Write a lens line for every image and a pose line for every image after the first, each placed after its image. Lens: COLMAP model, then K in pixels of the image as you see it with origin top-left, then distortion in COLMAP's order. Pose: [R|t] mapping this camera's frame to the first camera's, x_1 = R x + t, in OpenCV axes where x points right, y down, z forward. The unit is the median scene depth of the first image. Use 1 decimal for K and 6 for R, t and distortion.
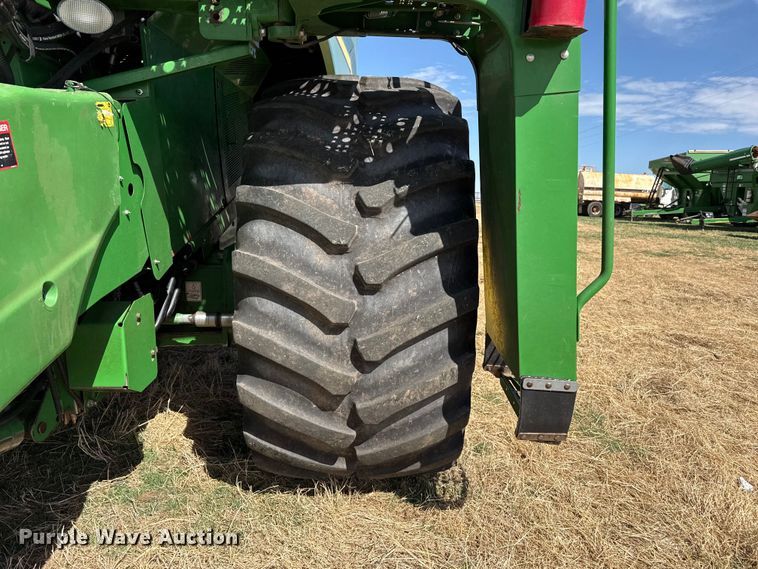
lens RADIAL K [[525.4, 0, 379.0], [0, 525.4, 284.5], [0, 0, 1]] dist [-0.002635, -0.002435]
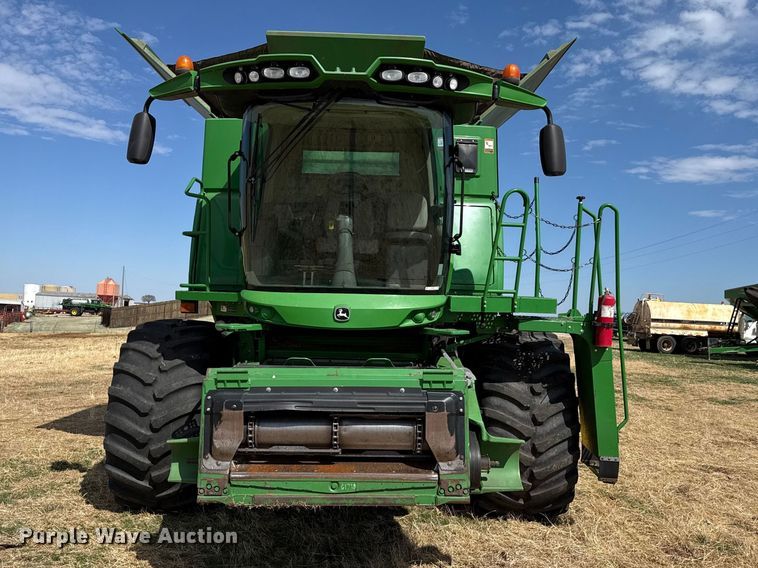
lens RADIAL K [[697.2, 0, 379.0], [0, 697.2, 284.0], [0, 0, 1]] dist [0.011421, -0.016162]
pose [[0.999903, 0.006607, -0.012251, -0.728130], [-0.009045, 0.977405, -0.211181, 0.064880], [0.010579, 0.211271, 0.977370, -2.401117]]
